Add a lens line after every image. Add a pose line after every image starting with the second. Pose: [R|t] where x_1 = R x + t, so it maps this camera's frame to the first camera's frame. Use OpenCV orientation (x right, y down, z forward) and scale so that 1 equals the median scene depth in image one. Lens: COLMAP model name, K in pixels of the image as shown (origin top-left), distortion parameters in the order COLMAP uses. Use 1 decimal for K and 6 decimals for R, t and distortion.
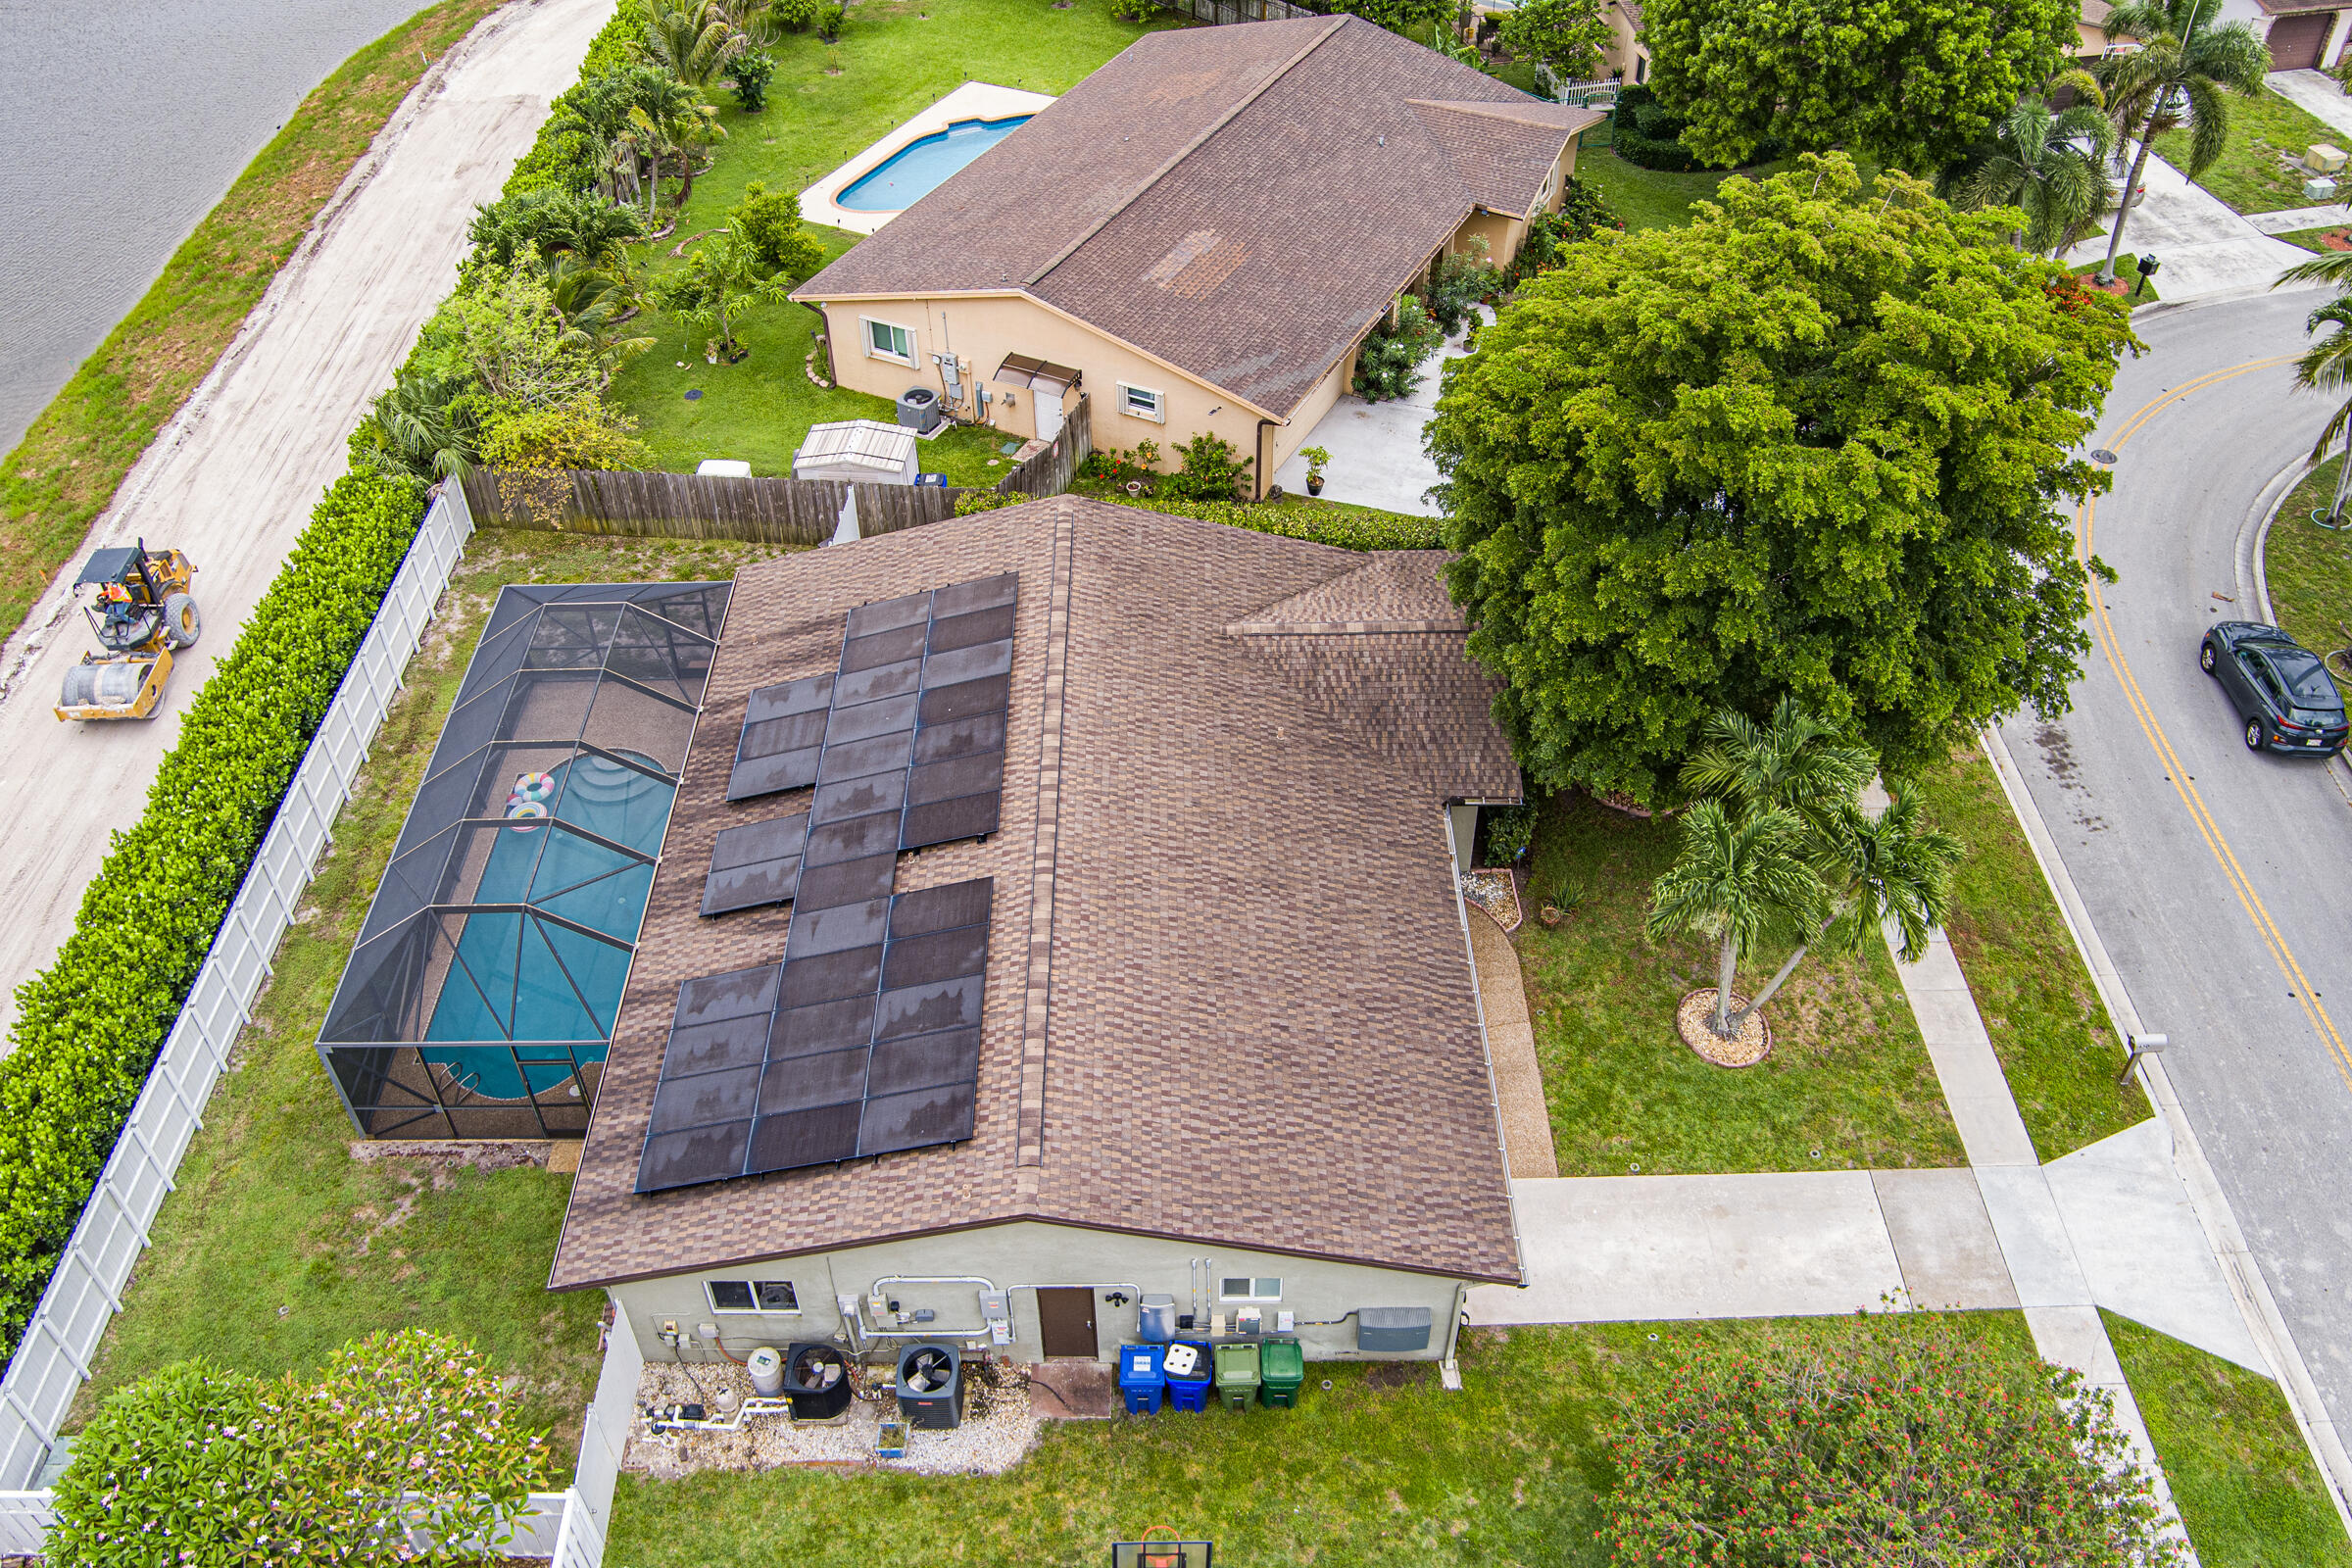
lens RADIAL K [[1903.9, 0, 1176.9], [0, 1903.9, 777.0], [0, 0, 1]] dist [-0.076850, 0.026390]
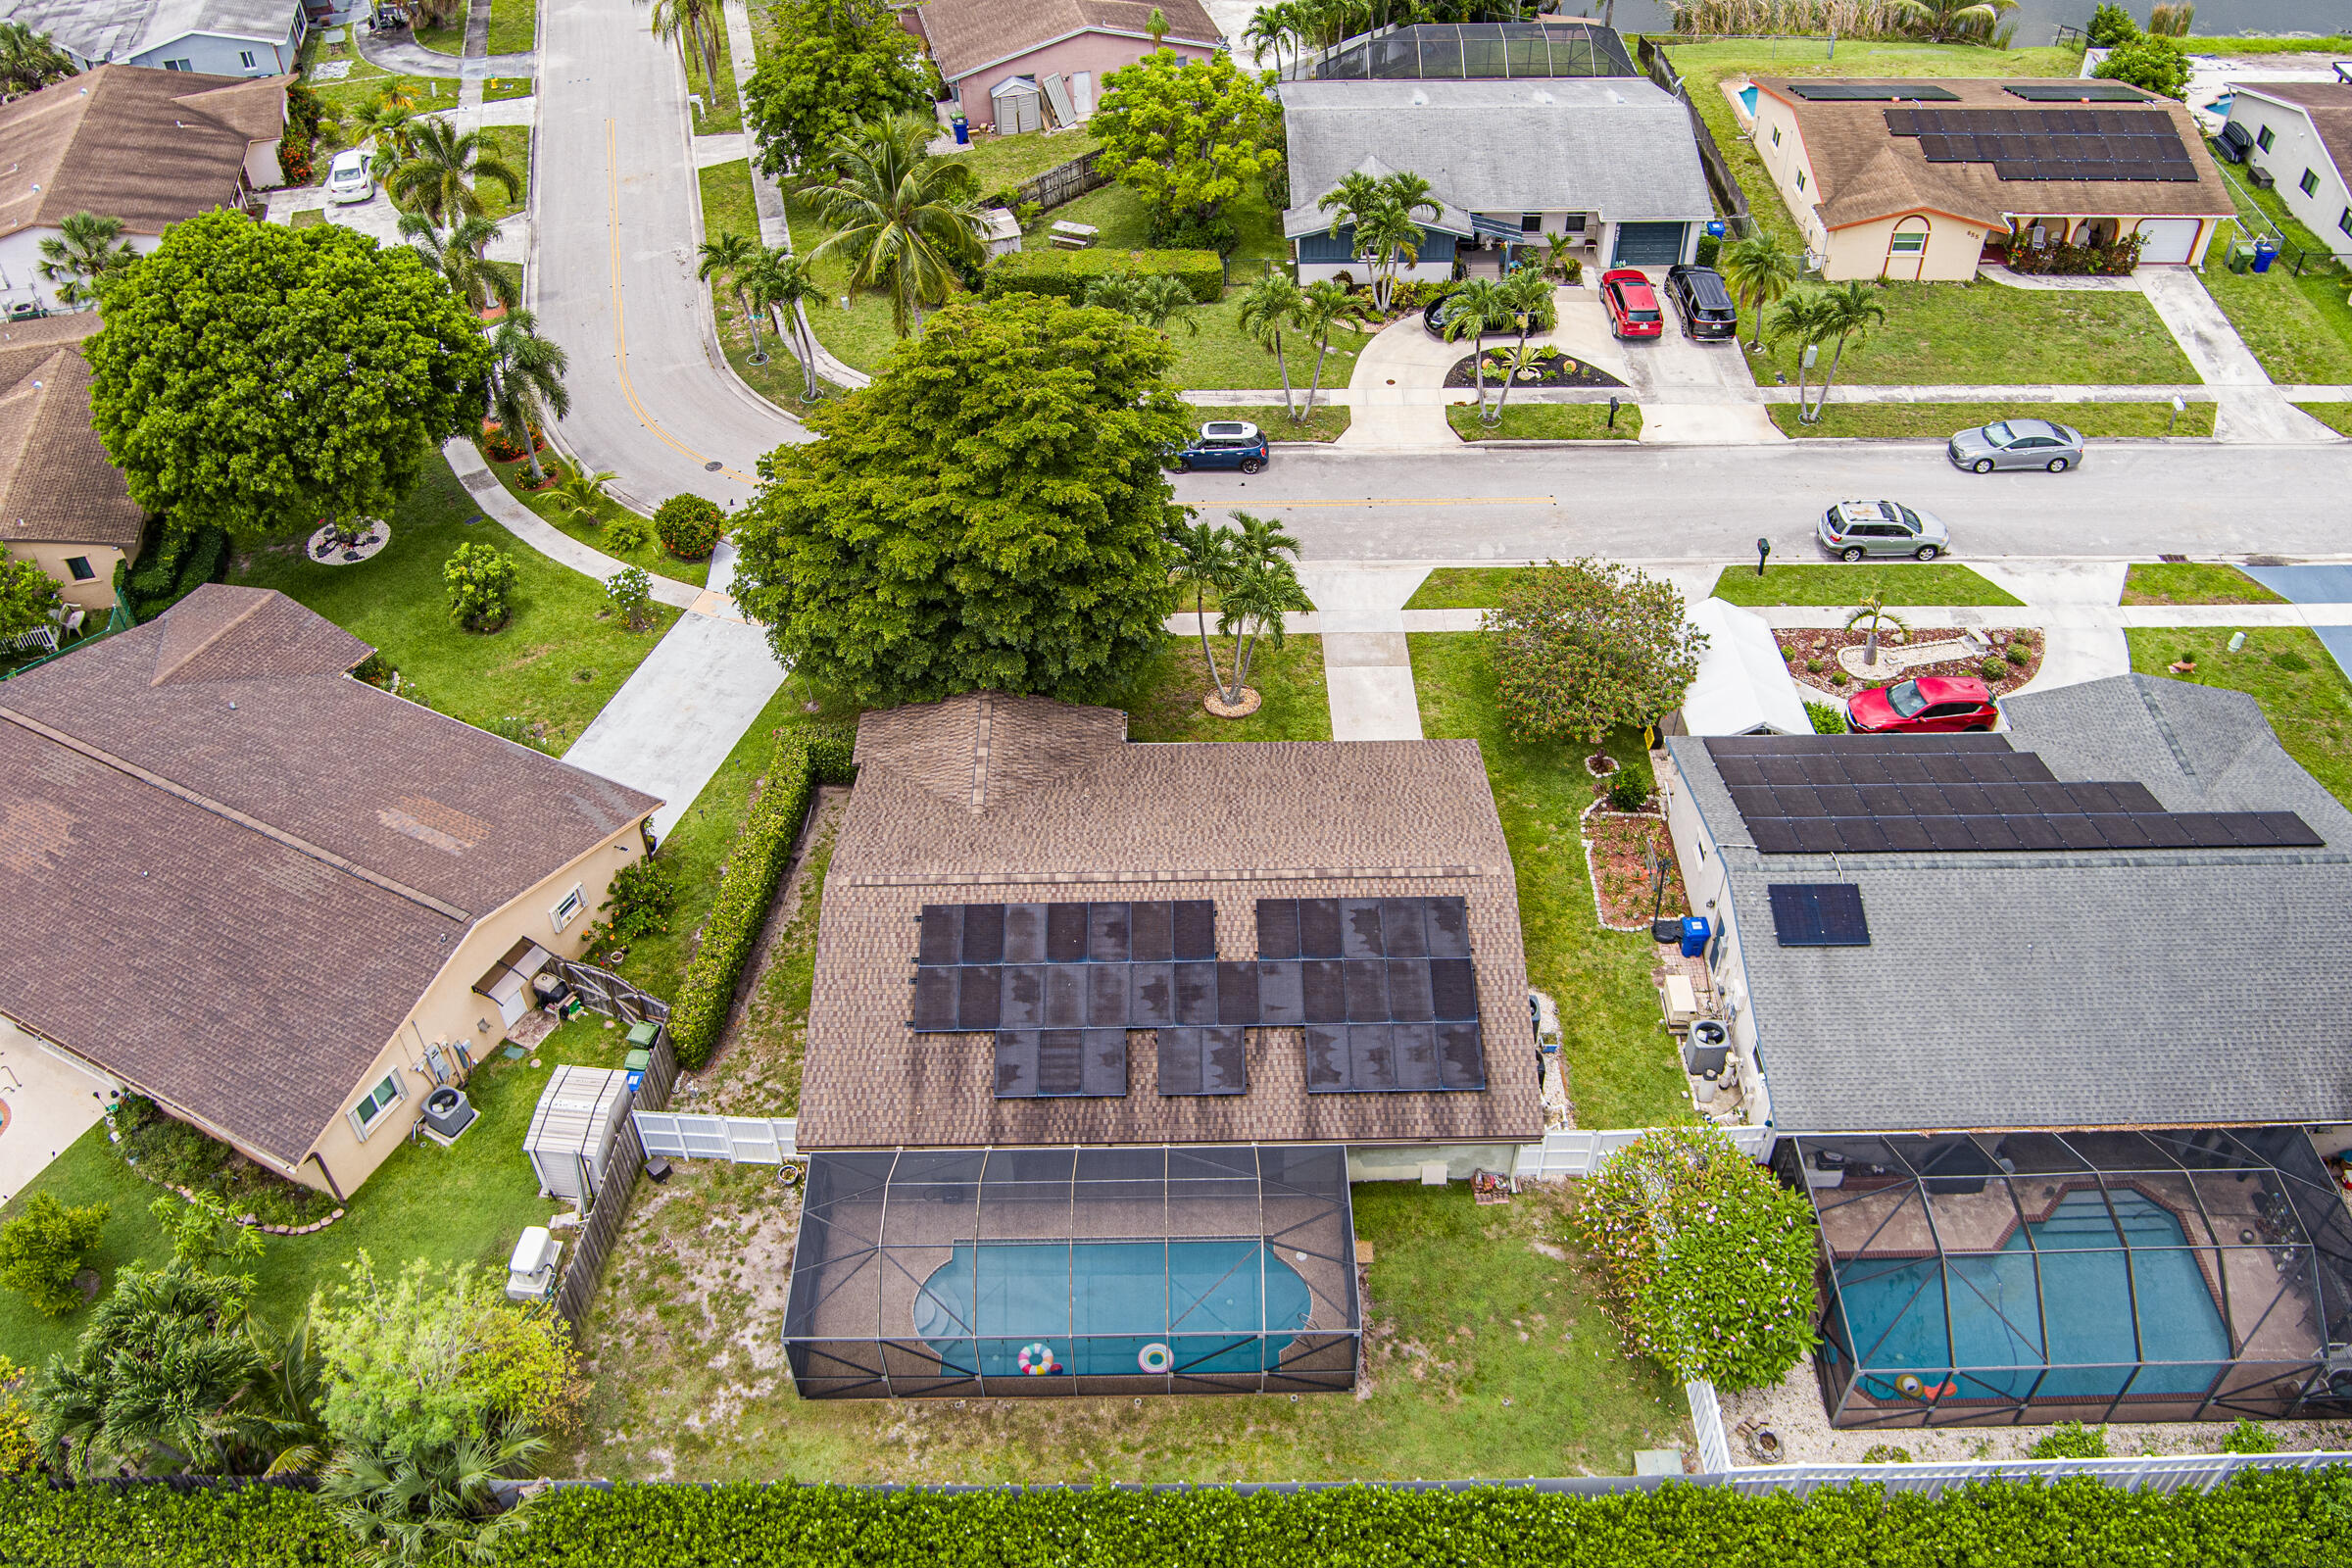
lens RADIAL K [[1903.9, 0, 1180.7], [0, 1903.9, 778.2], [0, 0, 1]] dist [-0.076850, 0.026390]
pose [[0.003211, -0.672263, 0.740306, -1.071653], [0.683016, 0.542196, 0.489400, -0.729074], [-0.730396, 0.504069, 0.460907, 0.257515]]
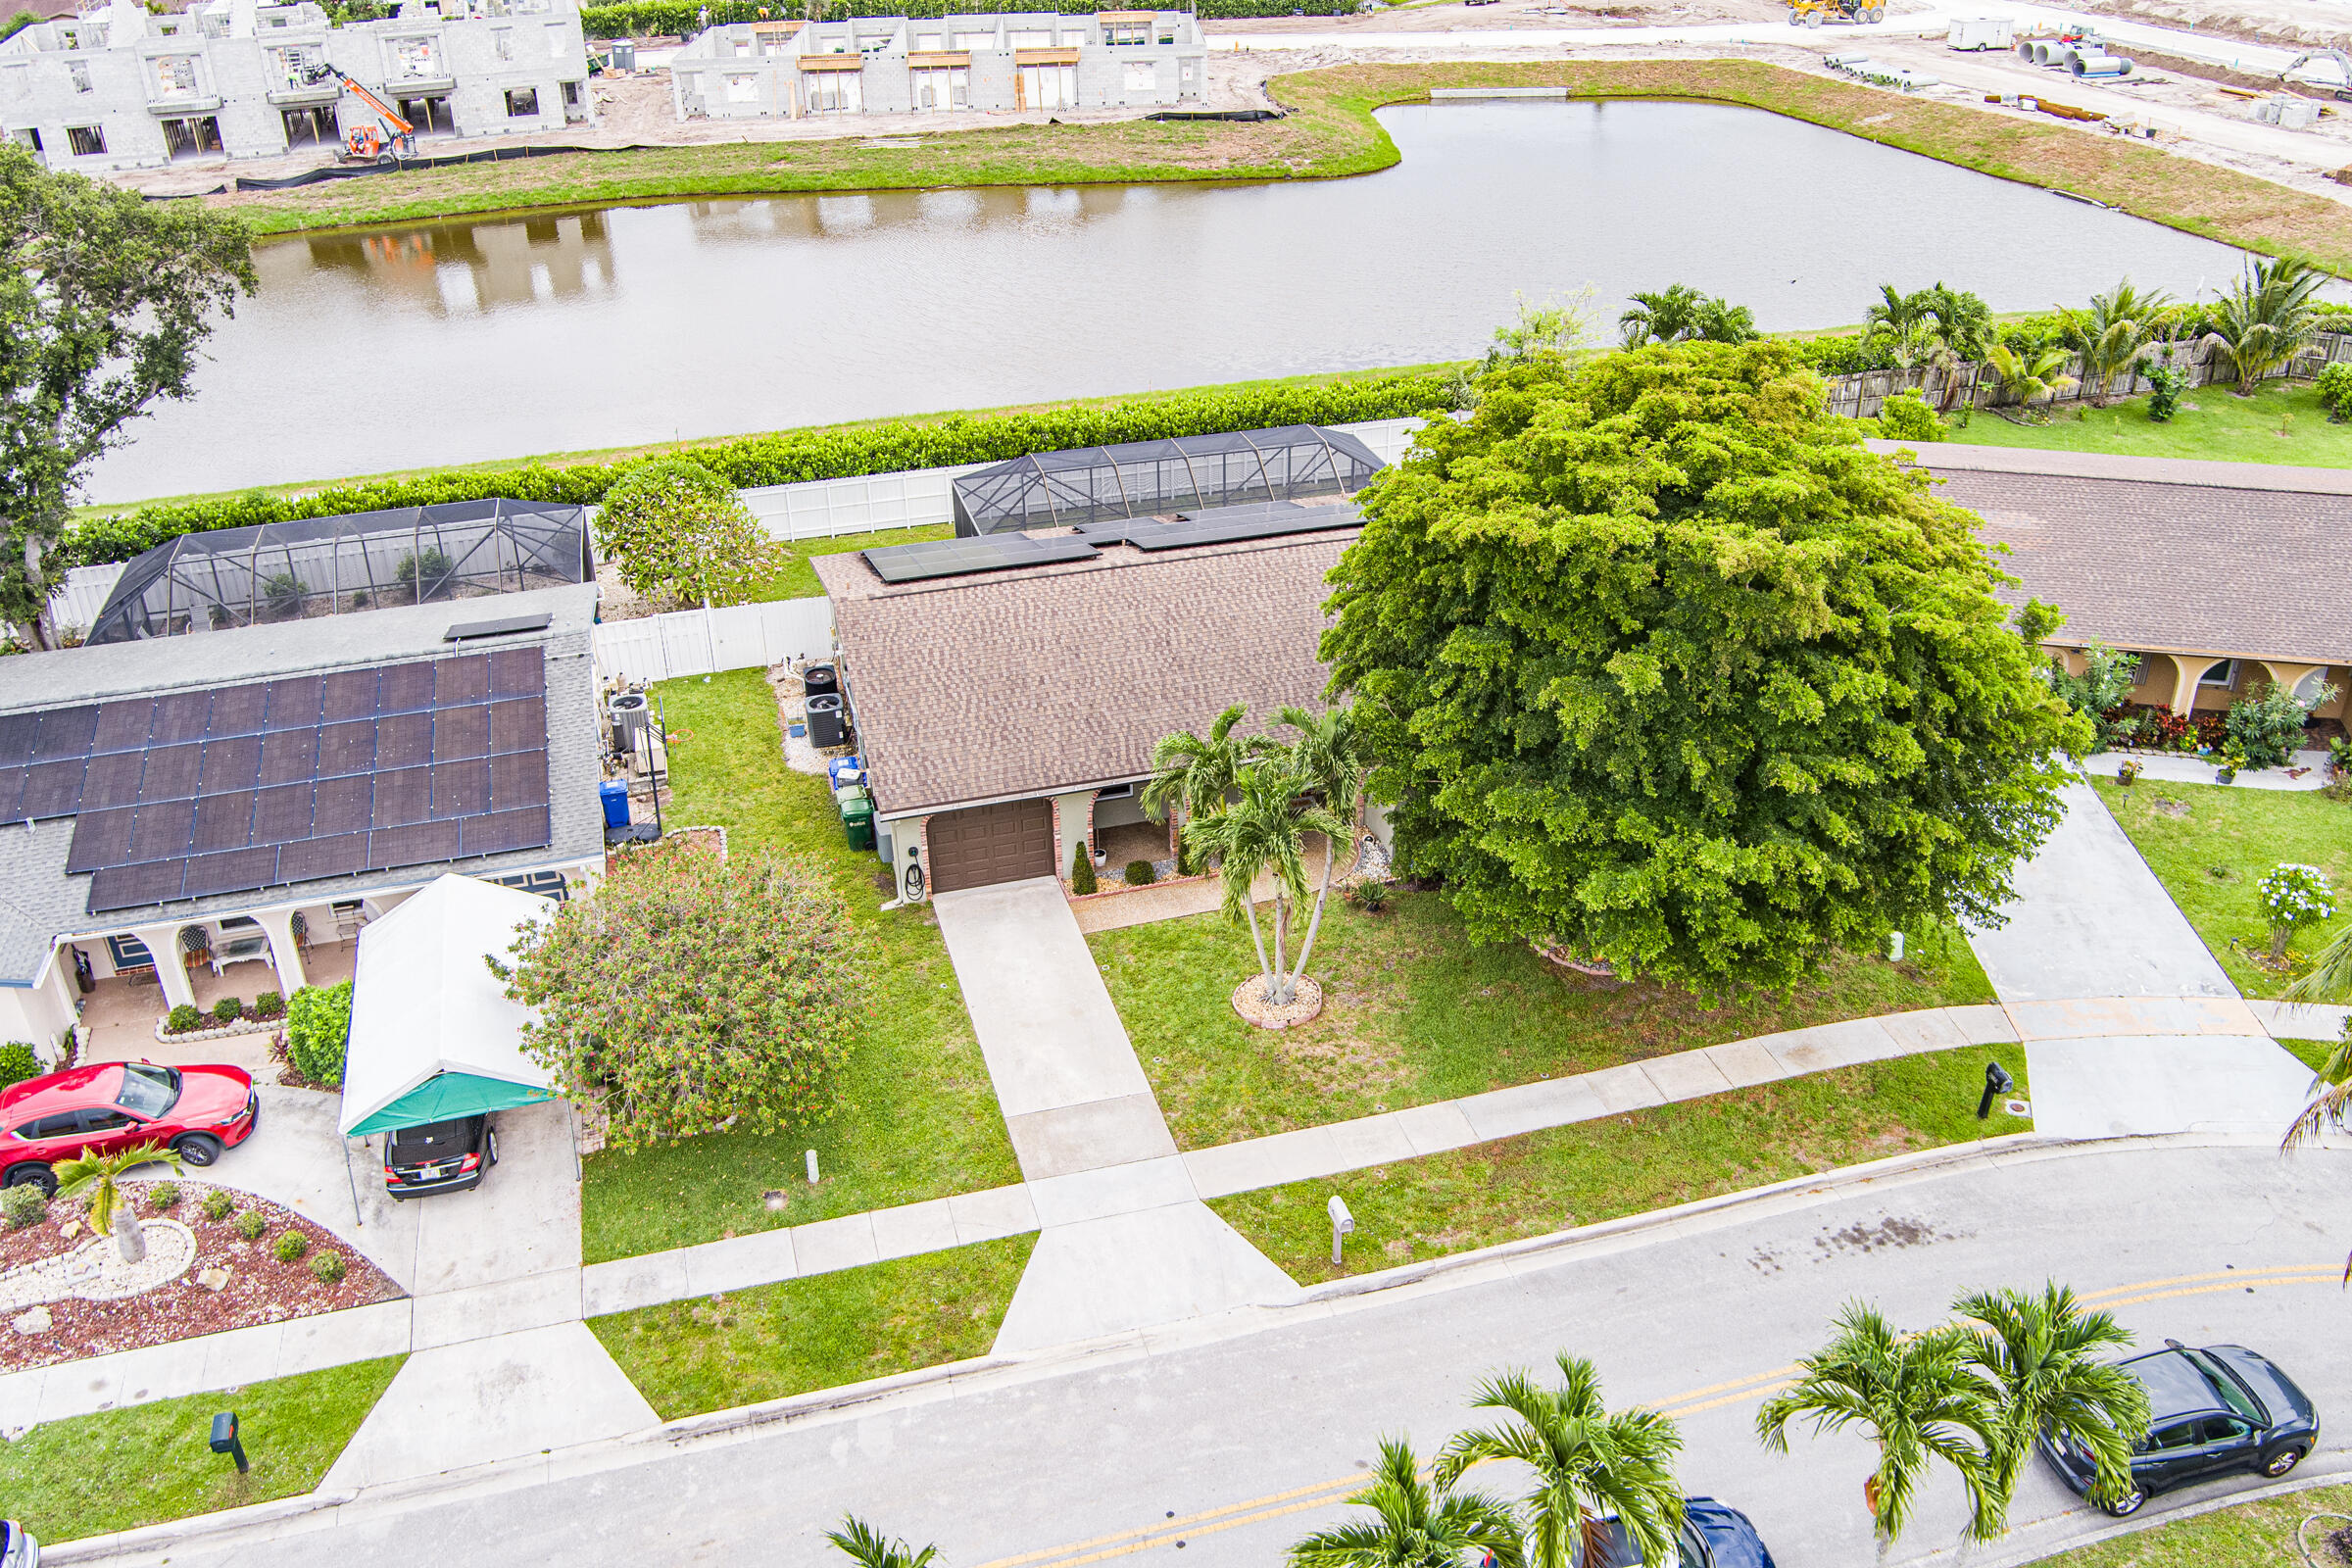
lens RADIAL K [[1903.9, 0, 1175.2], [0, 1903.9, 779.1], [0, 0, 1]] dist [-0.076850, 0.026390]
pose [[0.260113, 0.475547, -0.840355, 1.137709], [-0.638187, 0.737788, 0.219969, -0.164433], [0.724609, 0.479086, 0.495396, 0.355943]]
